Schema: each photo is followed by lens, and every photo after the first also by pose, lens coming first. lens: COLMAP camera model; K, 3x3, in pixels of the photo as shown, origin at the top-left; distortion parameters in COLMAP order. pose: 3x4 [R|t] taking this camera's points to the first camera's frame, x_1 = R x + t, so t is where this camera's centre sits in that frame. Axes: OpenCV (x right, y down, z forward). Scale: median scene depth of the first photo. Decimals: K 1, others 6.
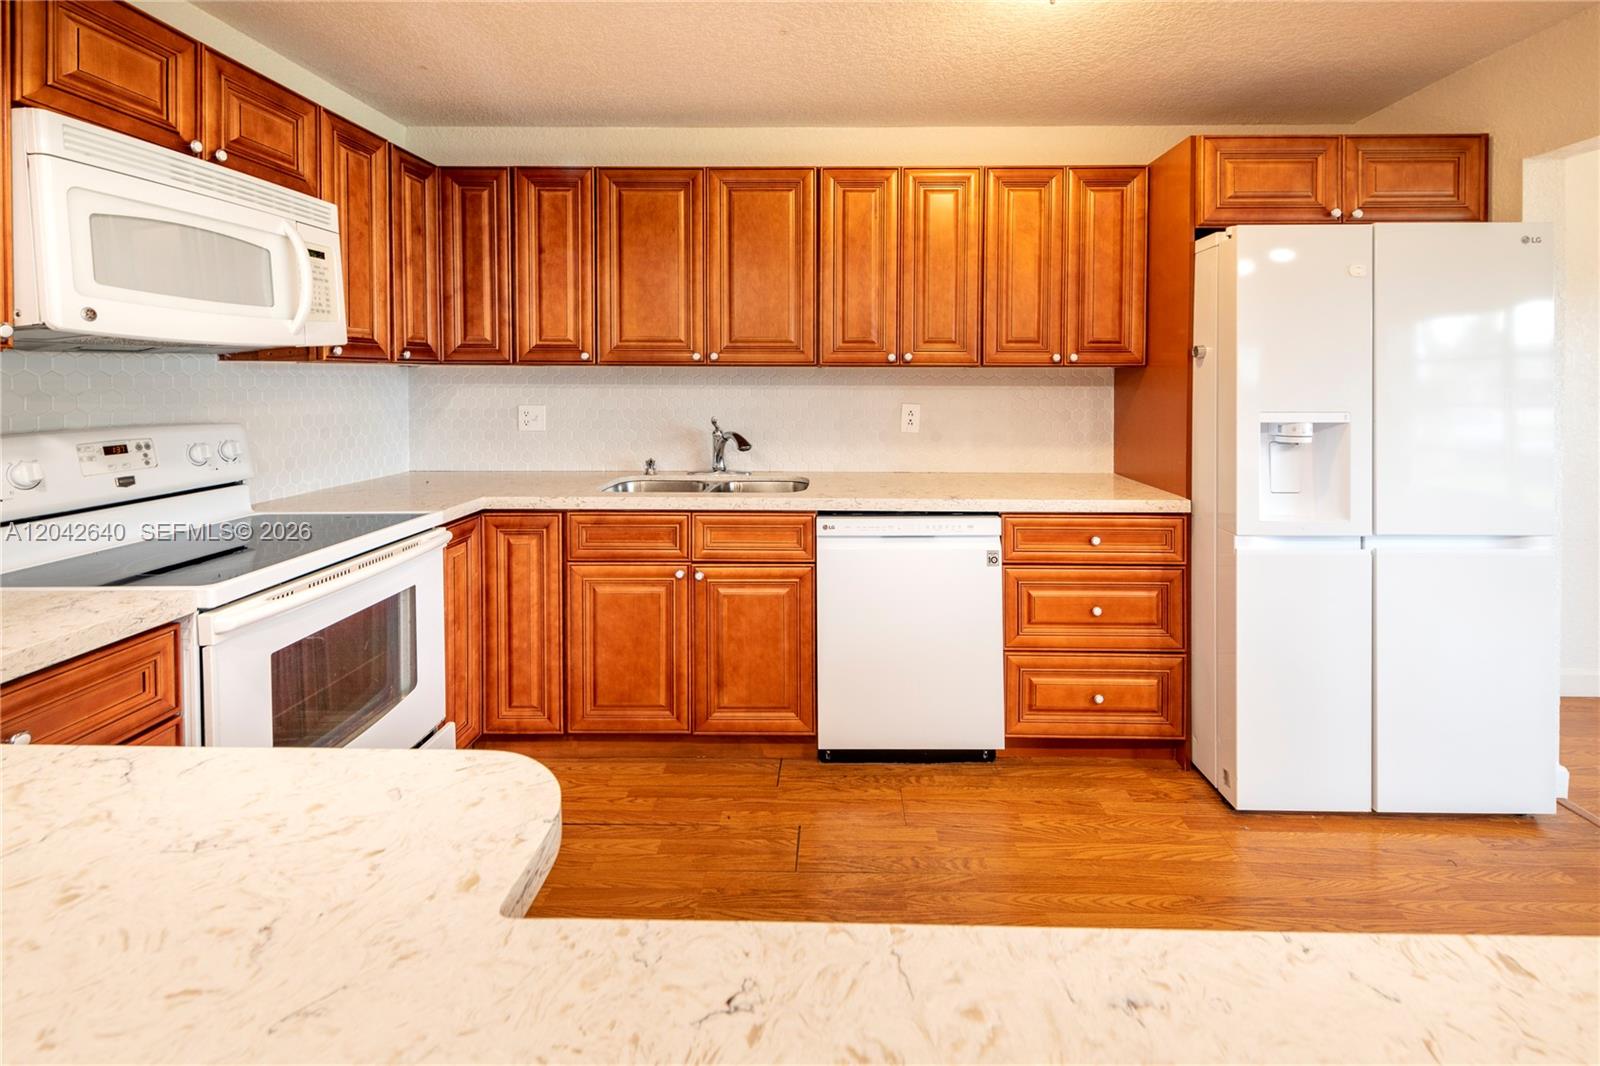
lens RADIAL K [[689.2, 0, 820.9], [0, 689.2, 384.3], [0, 0, 1]] dist [0.002999, -0.000052]
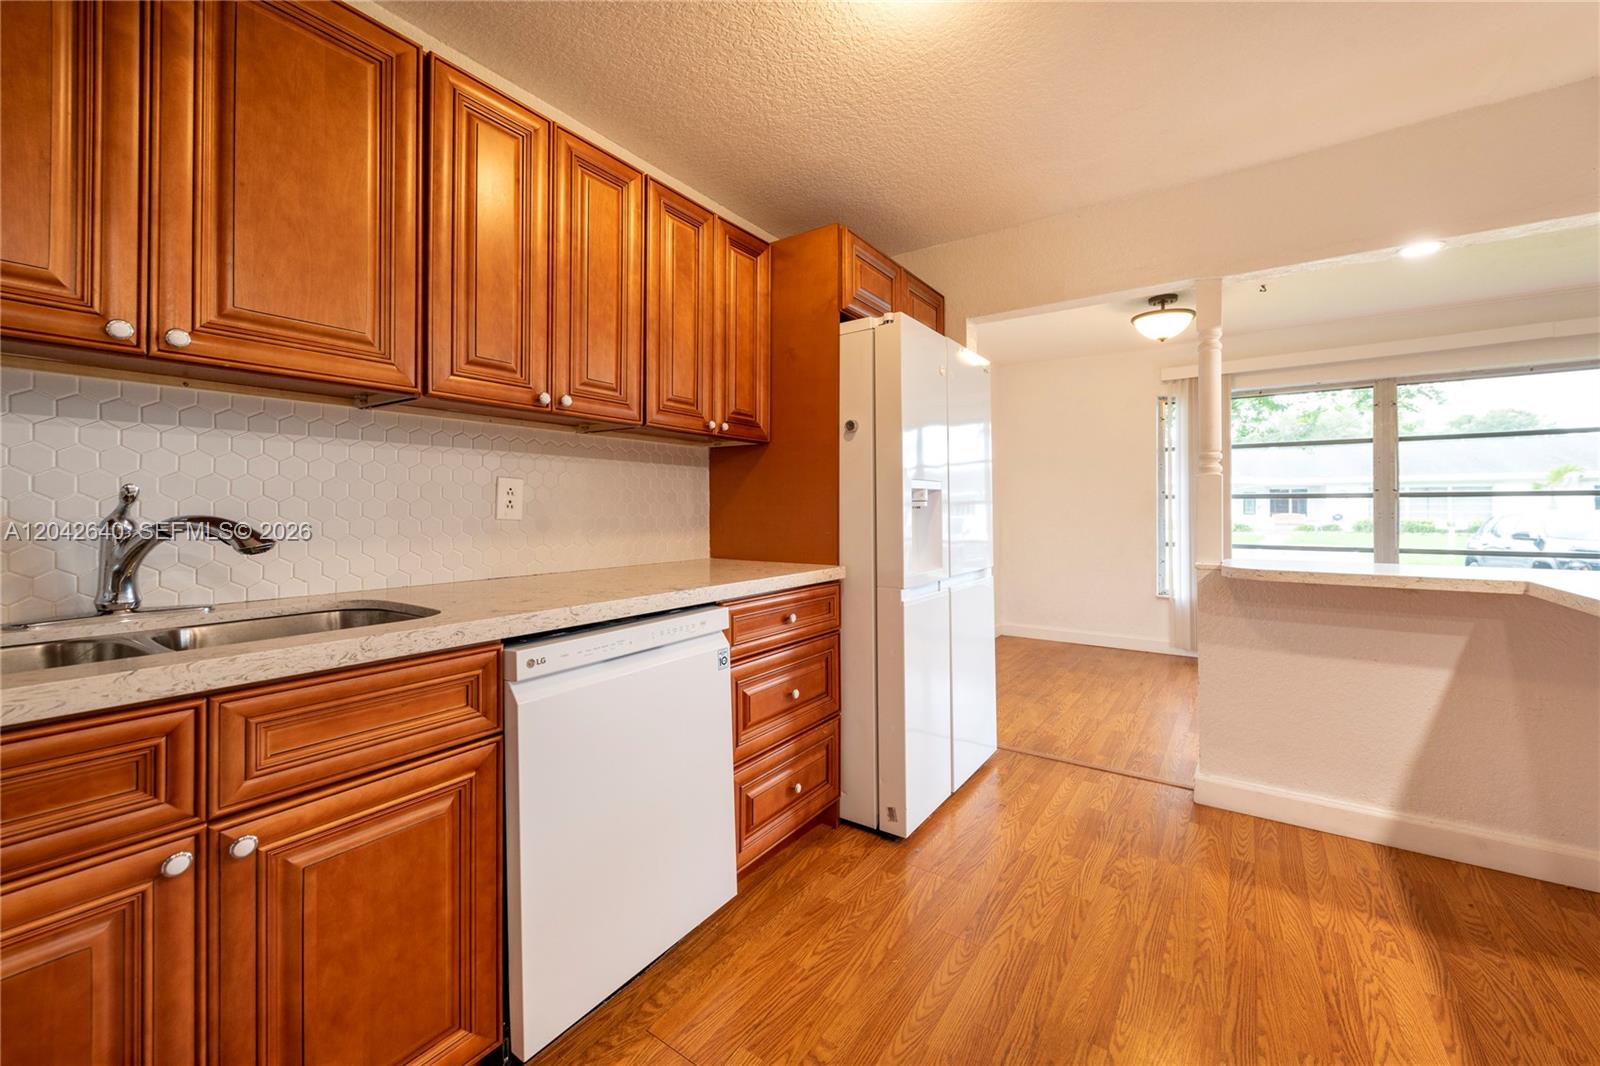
lens RADIAL K [[642.0, 0, 803.4], [0, 642.0, 499.9], [0, 0, 1]] dist [0.012892, -0.006908]
pose [[0.546957, 0.008150, 0.837121, -0.315561], [0.009087, 0.999836, -0.015672, 0.079981], [-0.837112, 0.016179, 0.546793, 0.504203]]
